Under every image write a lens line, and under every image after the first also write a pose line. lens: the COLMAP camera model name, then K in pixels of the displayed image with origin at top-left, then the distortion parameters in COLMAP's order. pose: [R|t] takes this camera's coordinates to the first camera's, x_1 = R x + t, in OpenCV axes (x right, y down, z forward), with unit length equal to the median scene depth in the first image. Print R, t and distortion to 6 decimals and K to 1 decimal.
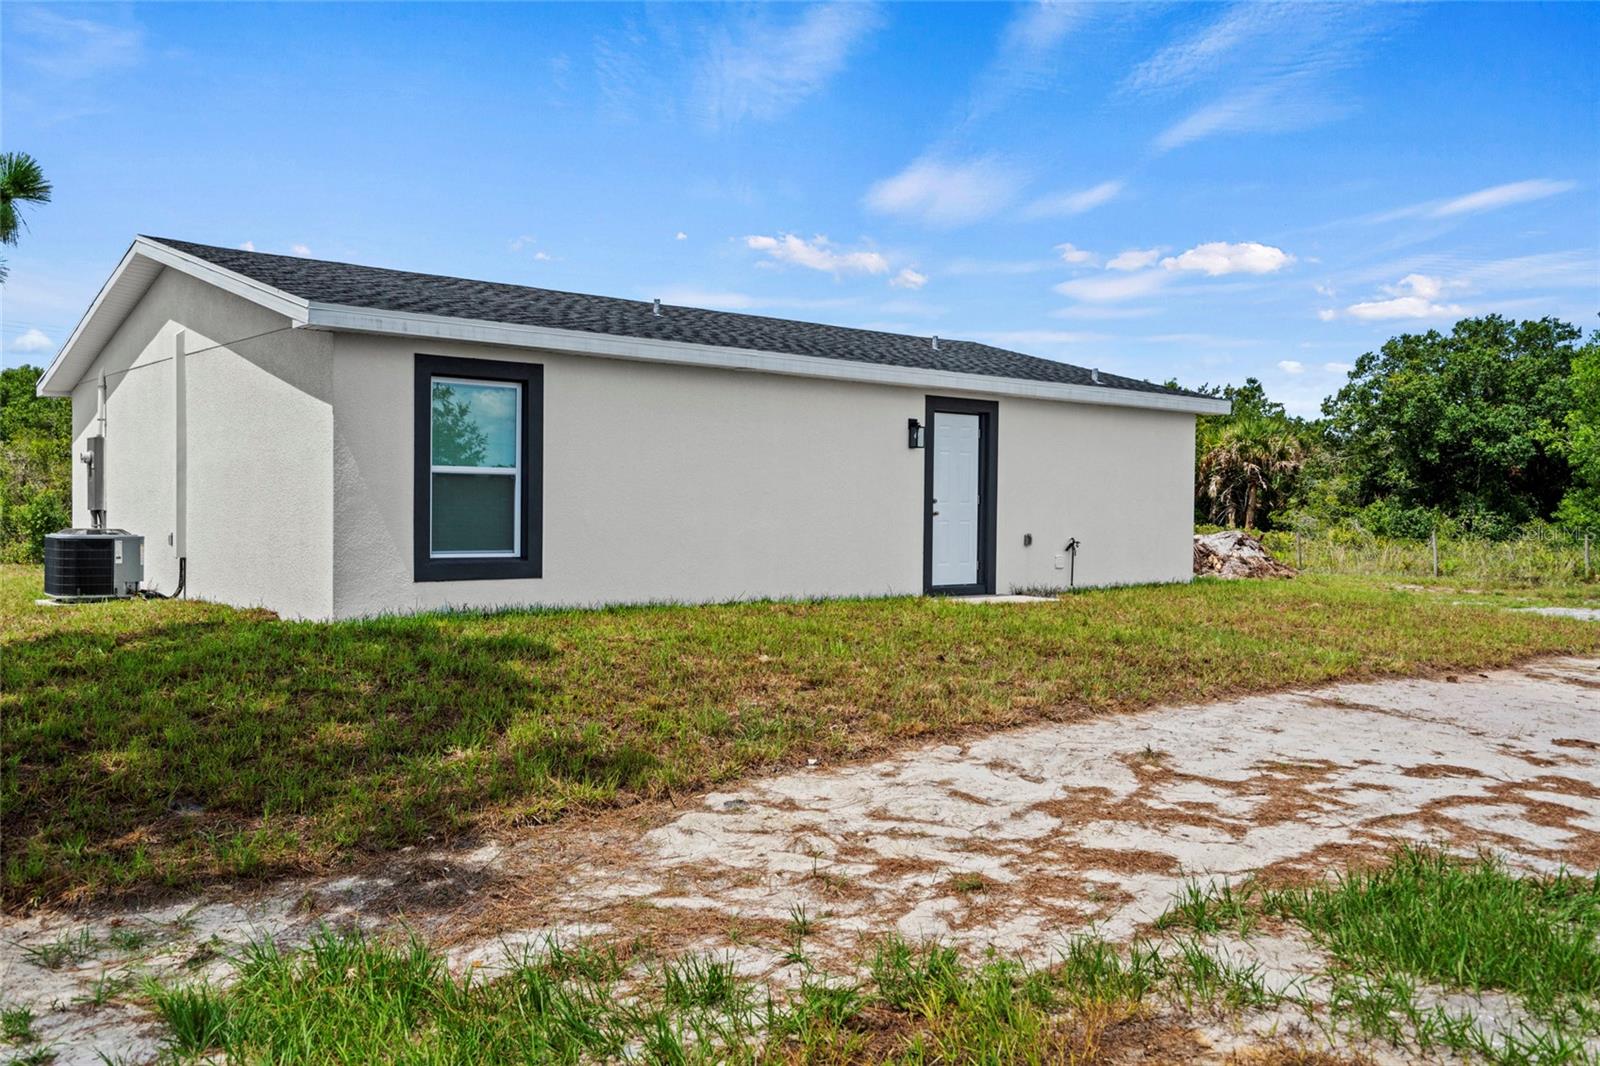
lens RADIAL K [[1318.5, 0, 794.4], [0, 1318.5, 557.2], [0, 0, 1]] dist [0.018898, -0.004728]
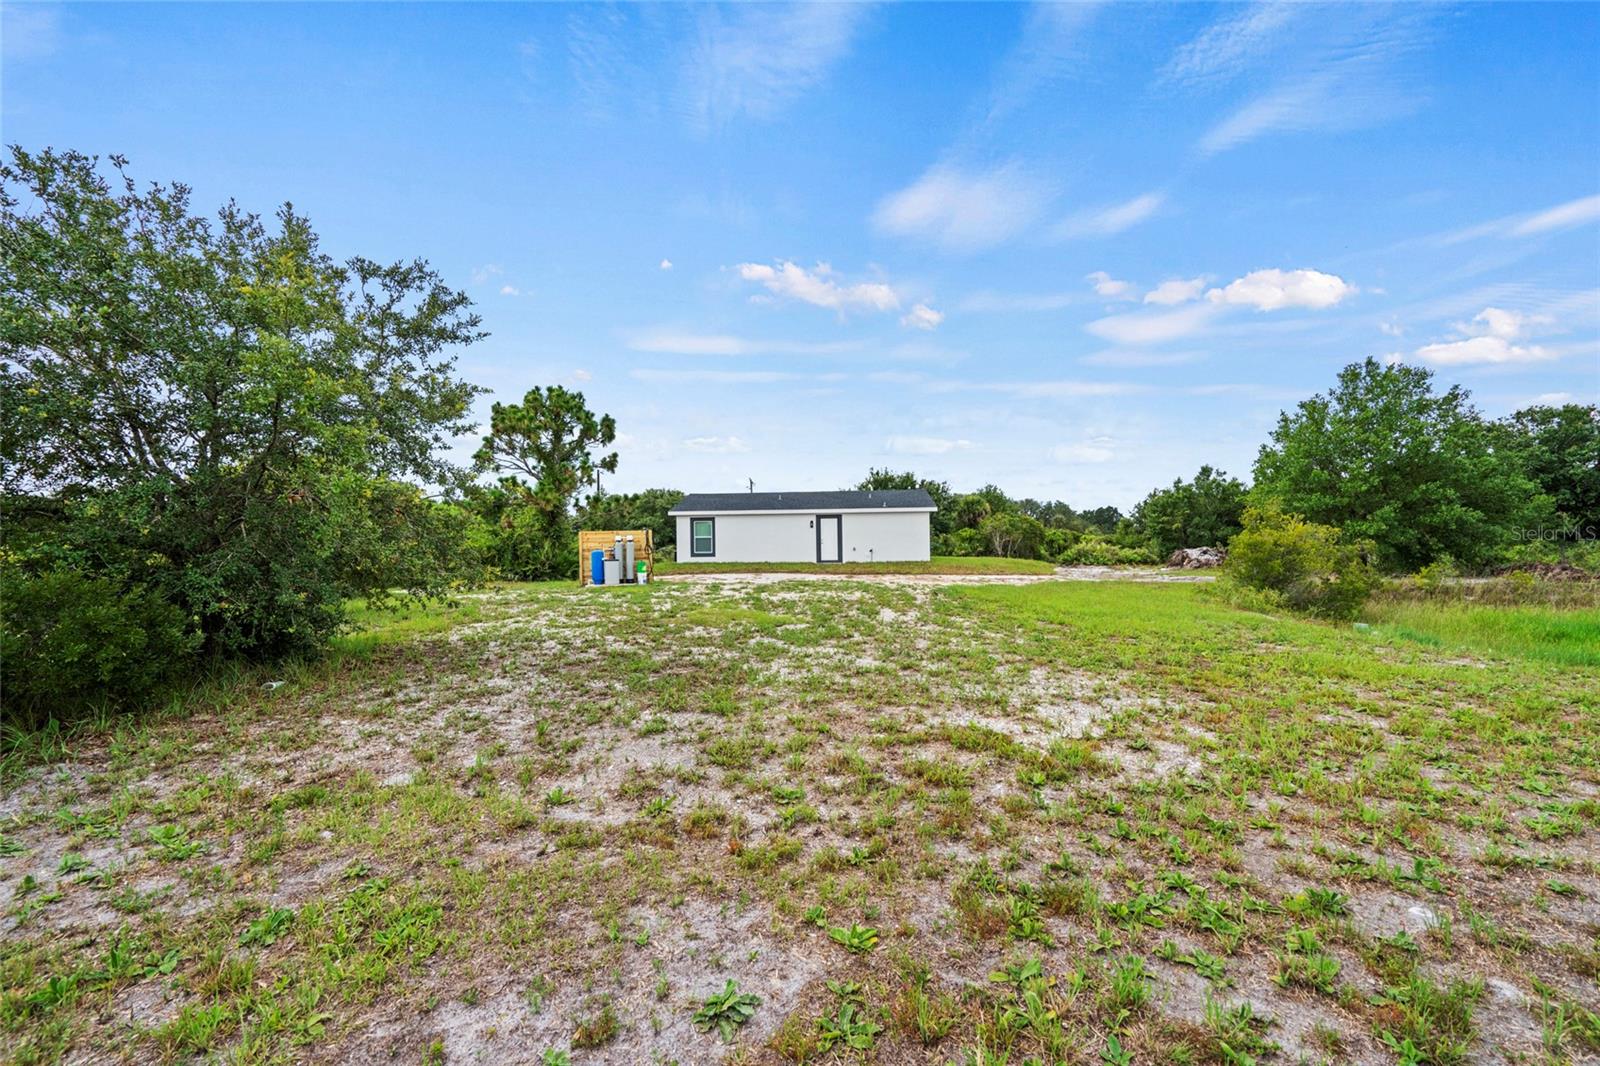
lens RADIAL K [[716.7, 0, 798.7], [0, 716.7, 542.1], [0, 0, 1]] dist [-0.002237, -0.000061]
pose [[0.713043, -0.023729, -0.700719, 2.072036], [-0.006878, 0.999142, -0.040834, 0.072174], [0.701087, 0.033936, 0.712268, -0.831678]]
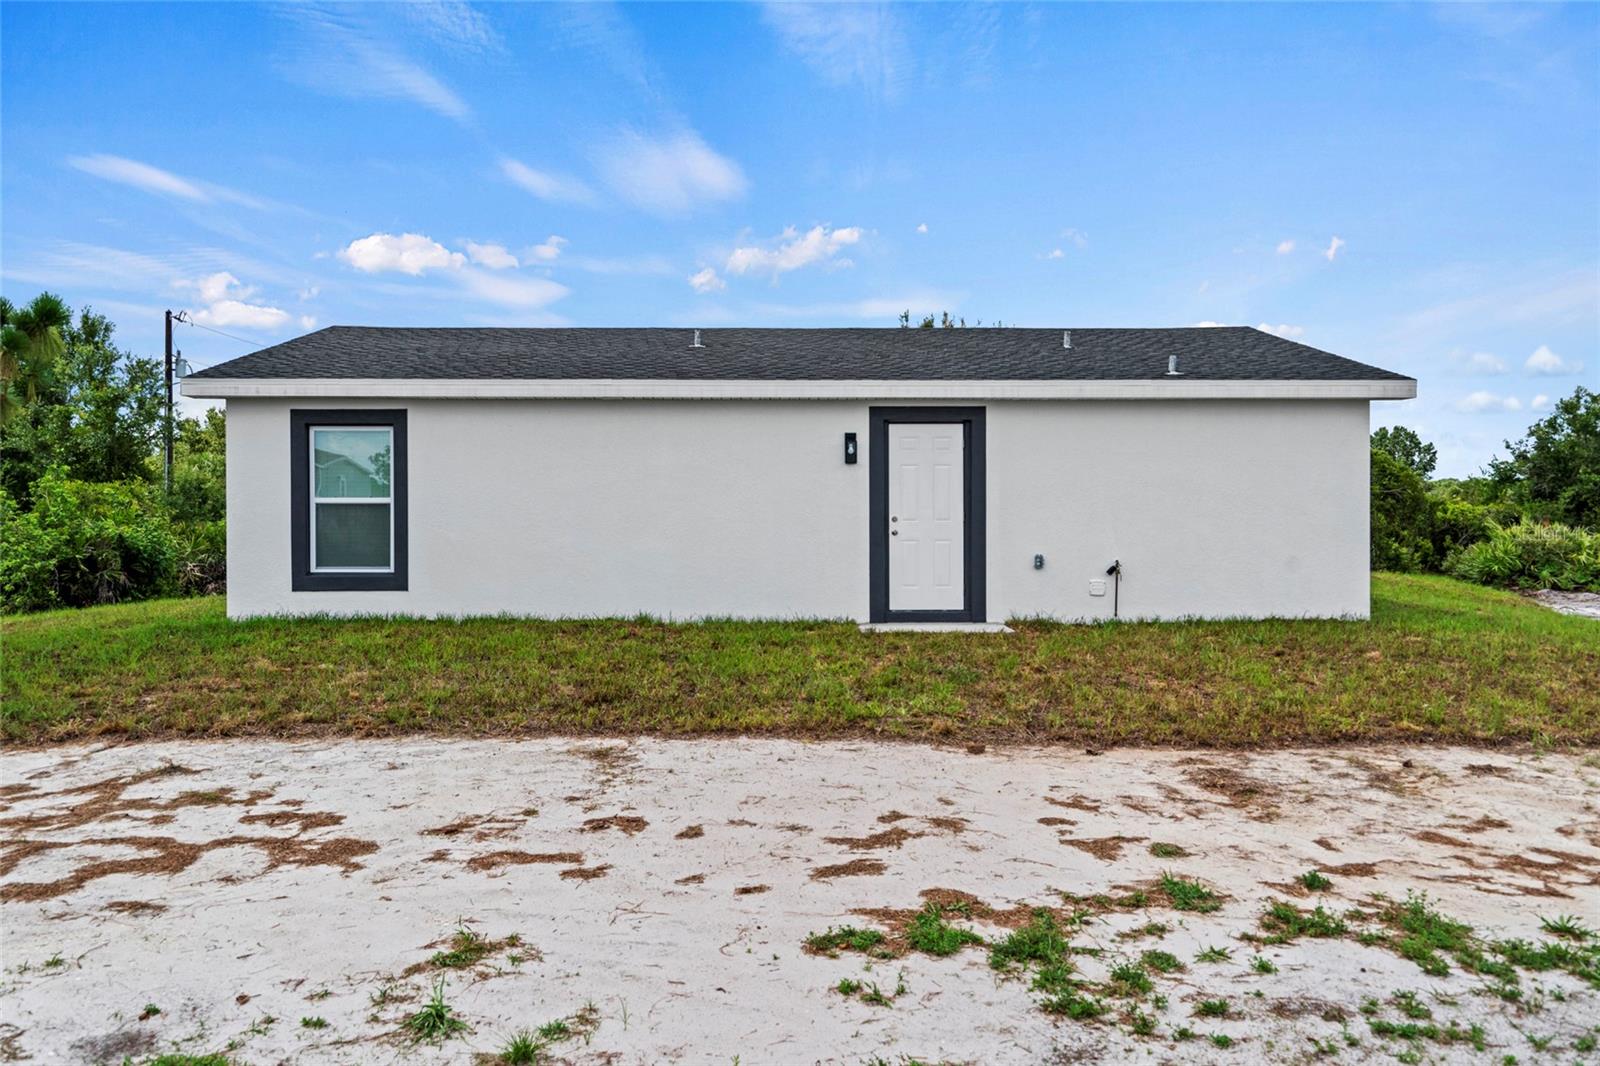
lens RADIAL K [[1322.3, 0, 800.0], [0, 1322.3, 533.0], [0, 0, 1]] dist [0.026598, -0.016856]
pose [[0.778952, -0.000714, -0.627083, 0.810618], [-0.015025, 0.999691, -0.019802, -0.017145], [0.626903, 0.024847, 0.778701, 0.296335]]
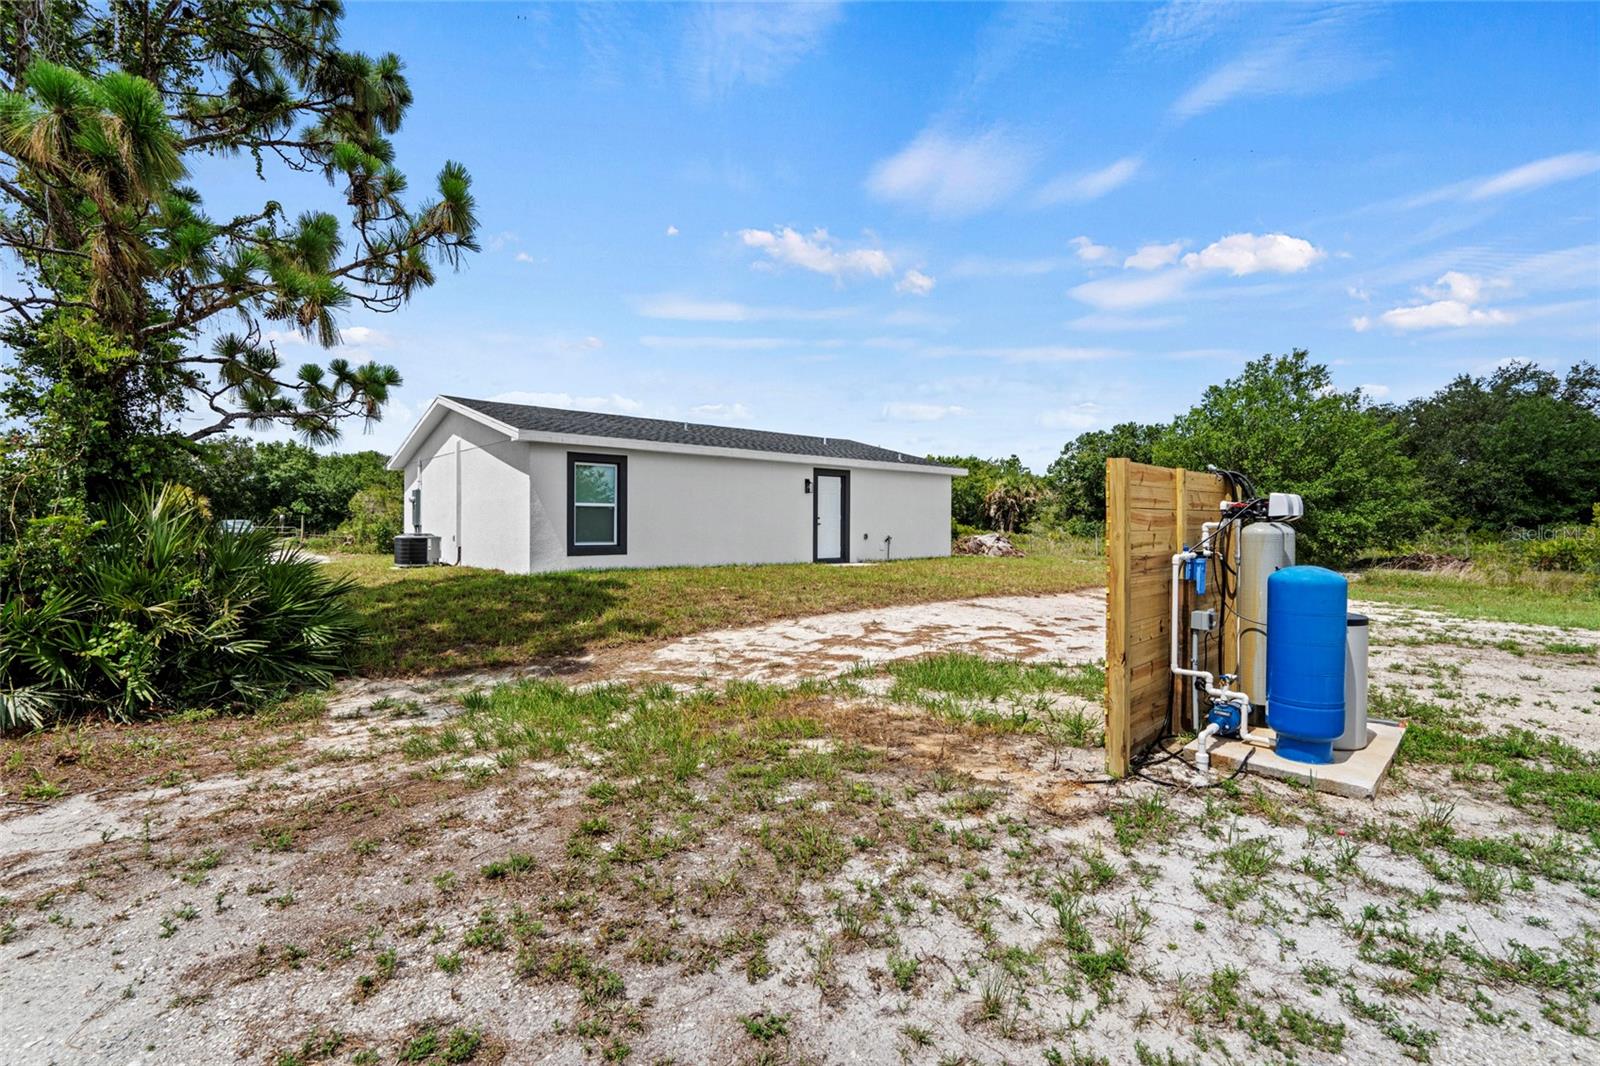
lens RADIAL K [[716.7, 0, 798.7], [0, 716.7, 542.1], [0, 0, 1]] dist [-0.002237, -0.000061]
pose [[0.999813, -0.006355, 0.018256, 0.067625], [0.006566, 0.999912, -0.011543, 0.010877], [-0.018181, 0.011660, 0.999767, -0.176665]]
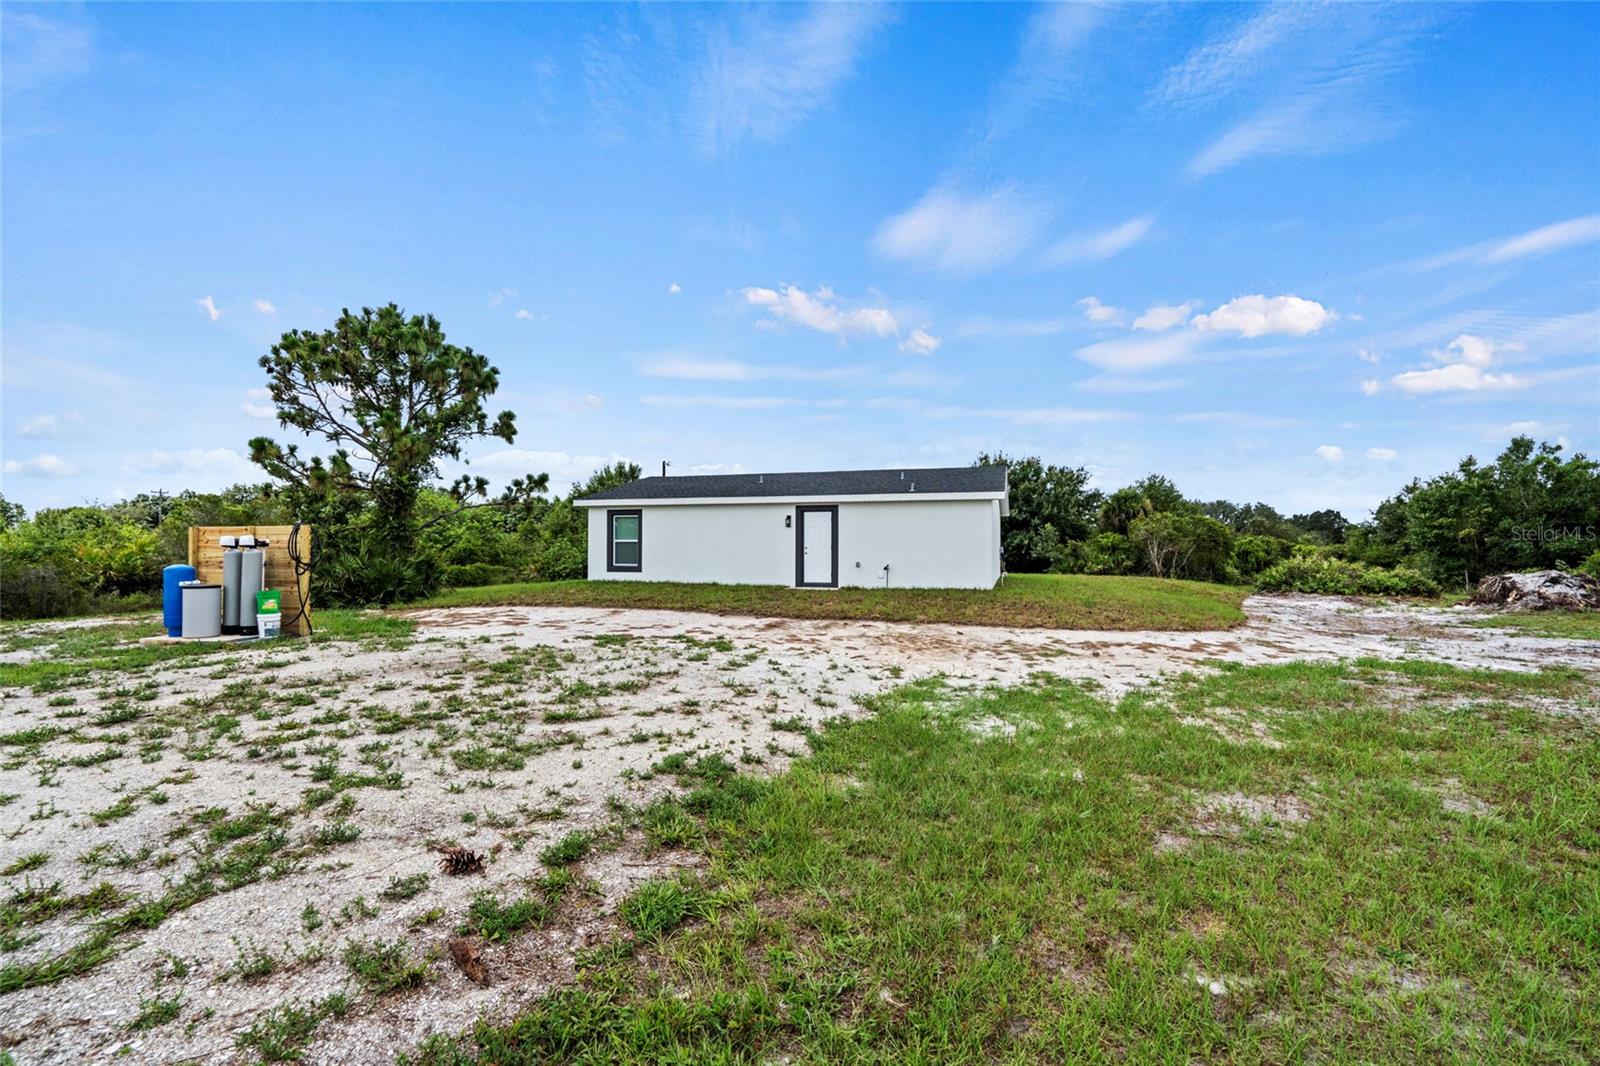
lens RADIAL K [[716.7, 0, 798.7], [0, 716.7, 542.1], [0, 0, 1]] dist [-0.002237, -0.000061]
pose [[0.539262, -0.019011, -0.841923, 1.549773], [-0.030411, 0.998653, -0.042029, 0.003690], [0.841589, 0.048268, 0.537958, 0.345642]]
